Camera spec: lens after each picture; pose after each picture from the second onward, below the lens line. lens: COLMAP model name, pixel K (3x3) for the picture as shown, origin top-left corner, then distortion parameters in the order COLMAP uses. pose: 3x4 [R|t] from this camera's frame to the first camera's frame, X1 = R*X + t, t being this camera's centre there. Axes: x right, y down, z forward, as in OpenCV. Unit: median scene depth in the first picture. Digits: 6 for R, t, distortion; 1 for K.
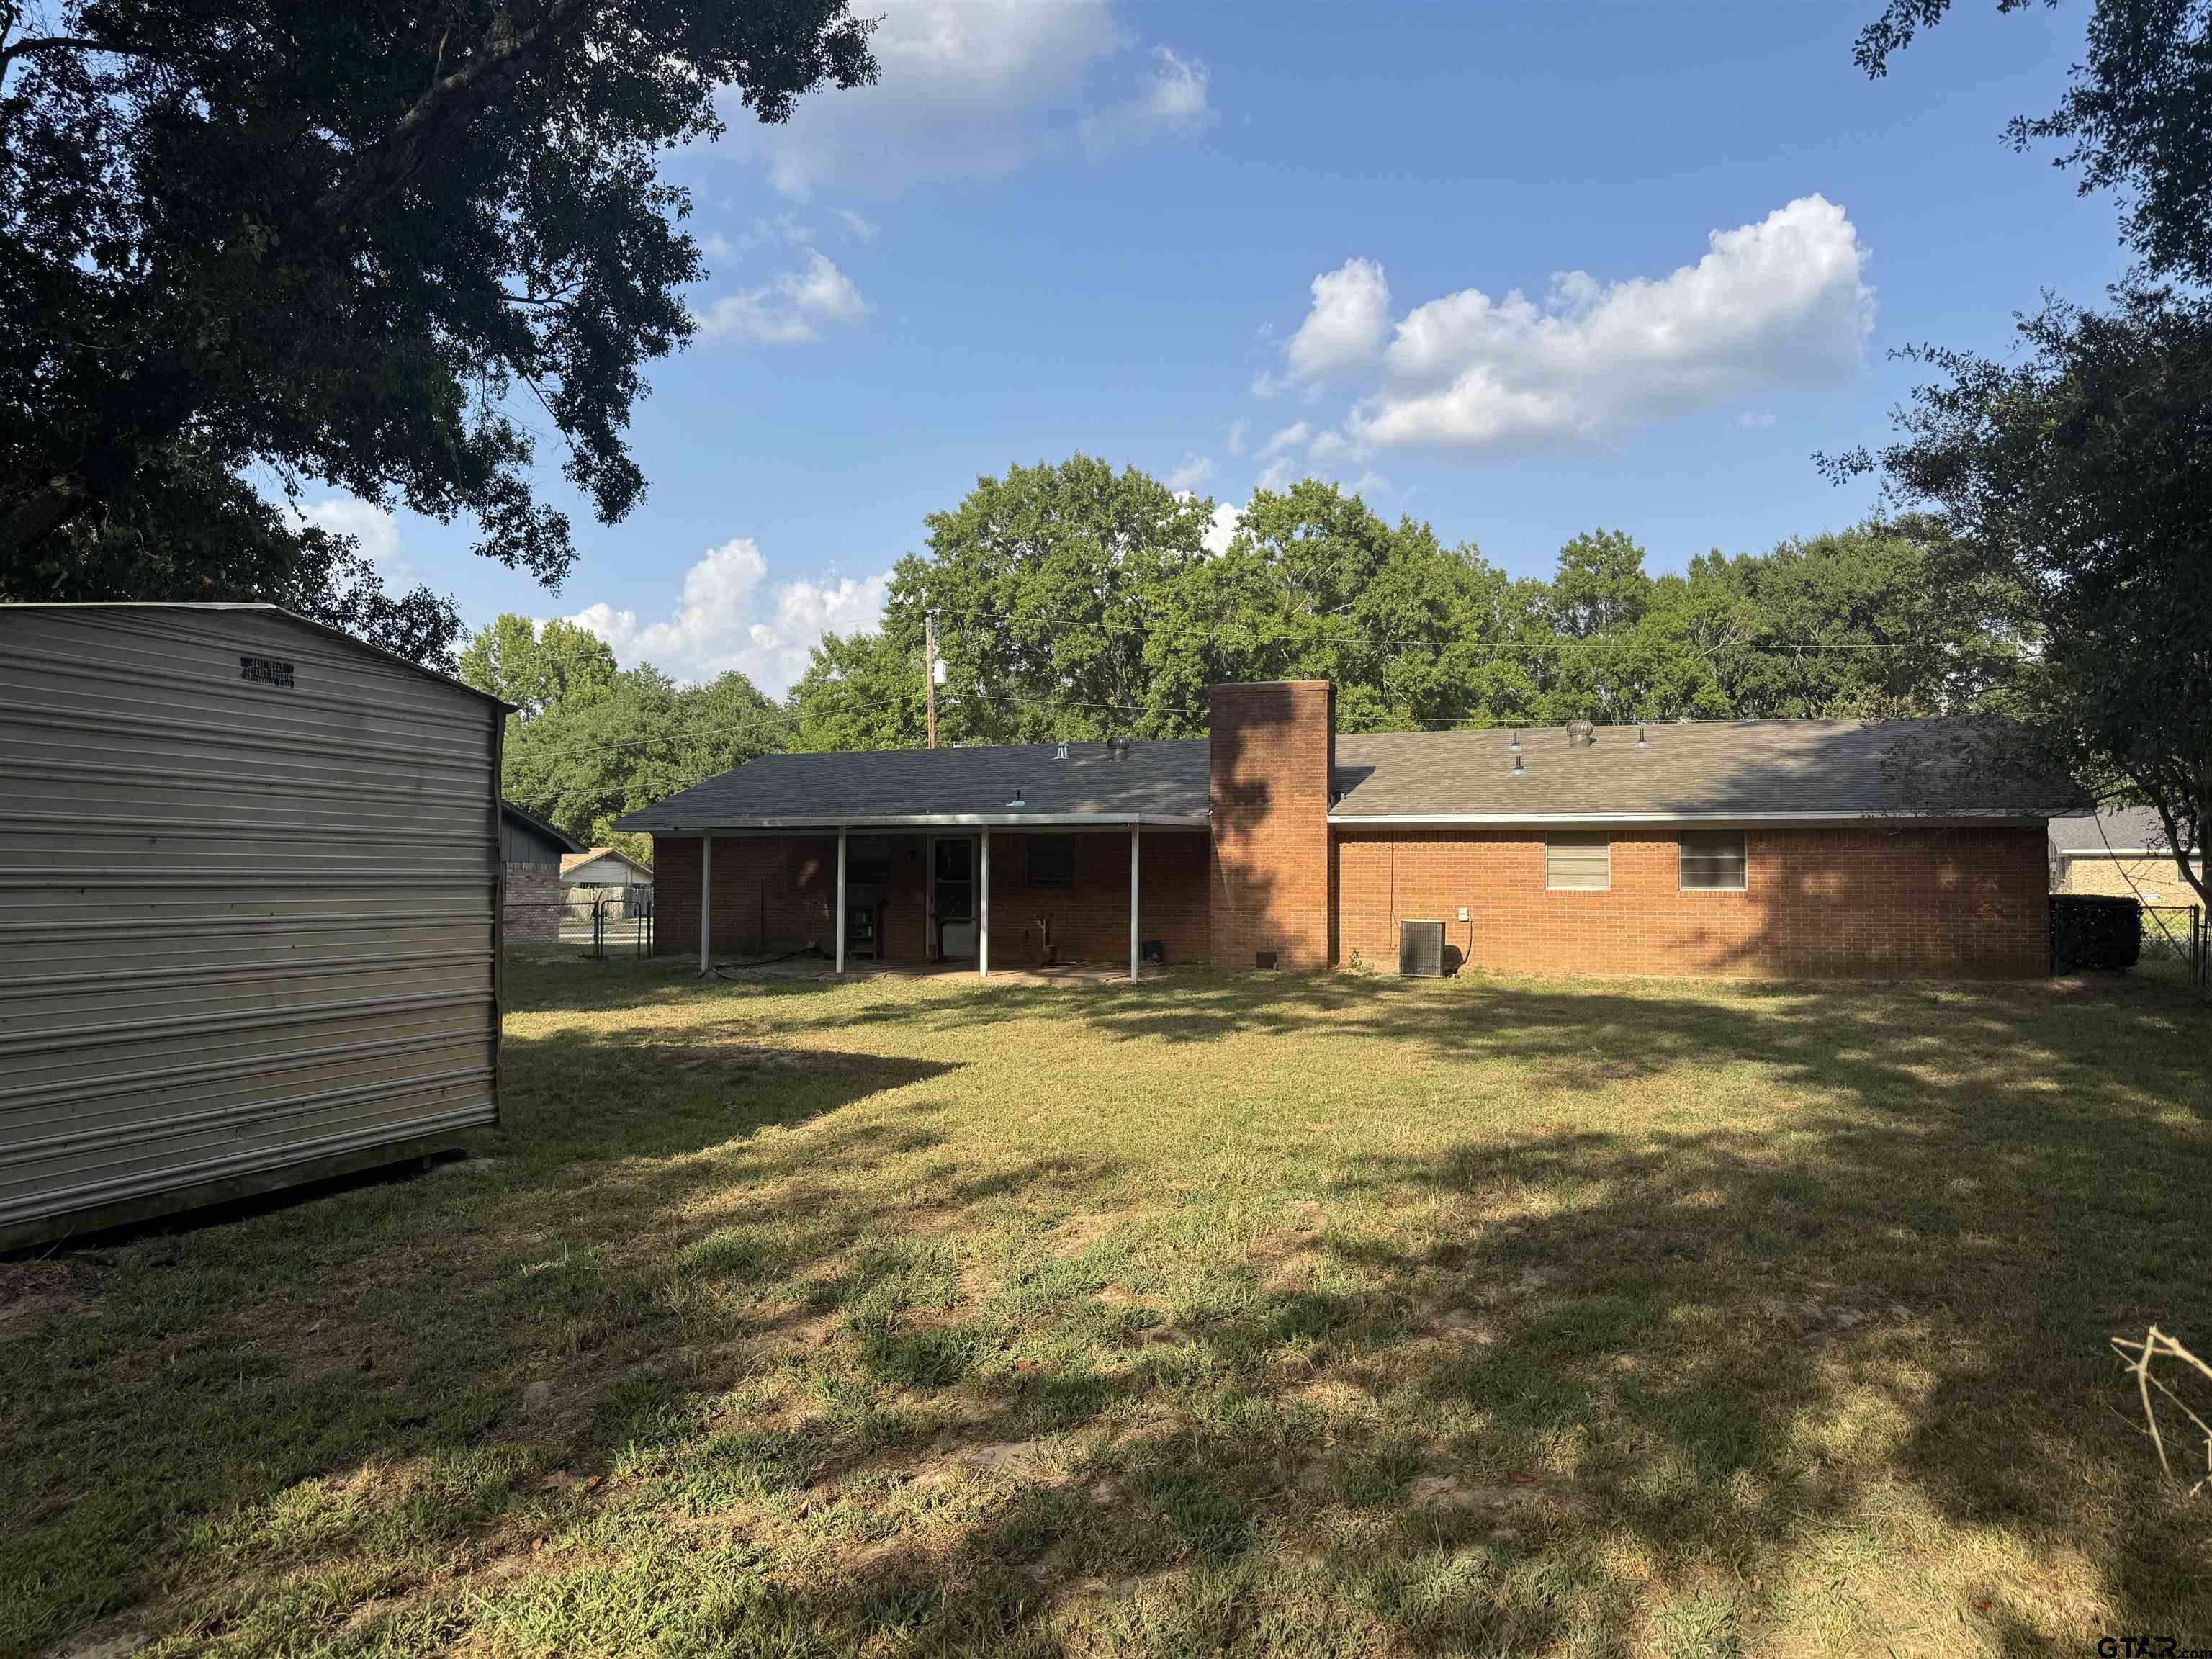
lens RADIAL K [[1560.3, 0, 1104.5], [0, 1560.3, 833.9], [0, 0, 1]] dist [0.030901, -0.042619]
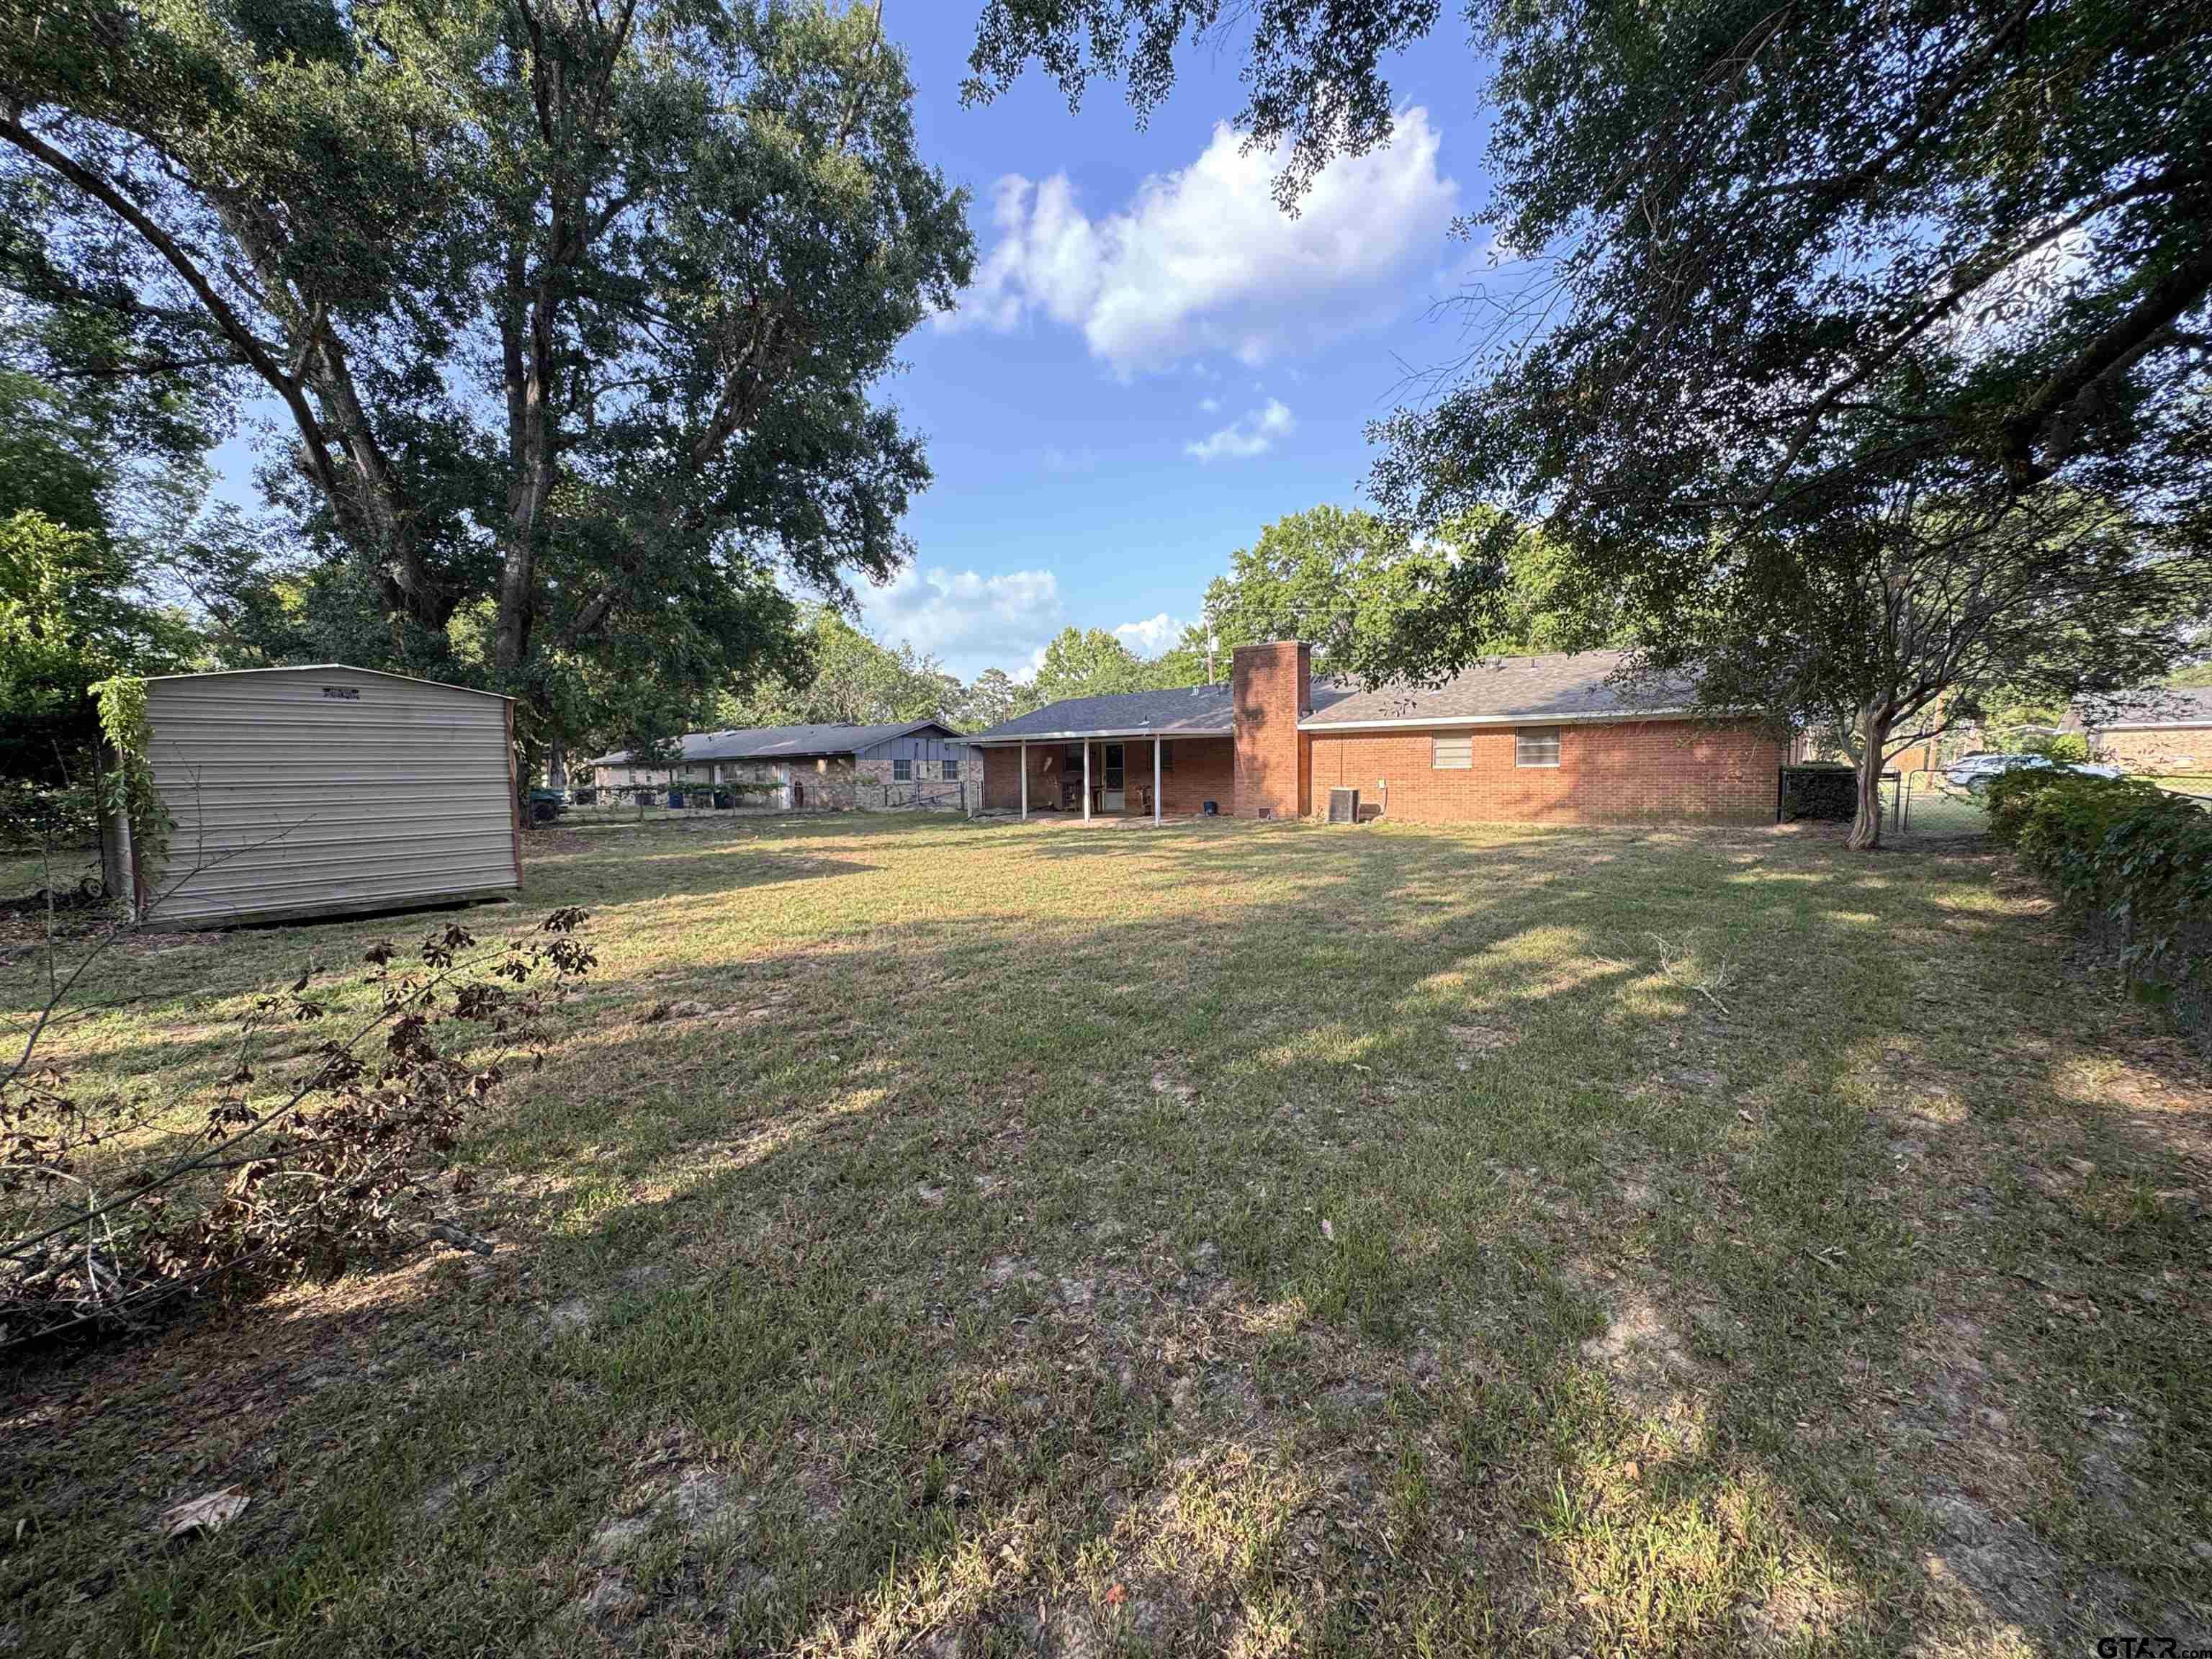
lens RADIAL K [[884.8, 0, 1102.5], [0, 884.8, 823.4], [0, 0, 1]] dist [-0.004302, 0.001069]
pose [[0.929721, 0.004712, -0.368234, 0.294073], [0.030623, 0.995466, 0.090055, 0.001825], [0.366989, -0.095002, 0.925361, 0.051696]]
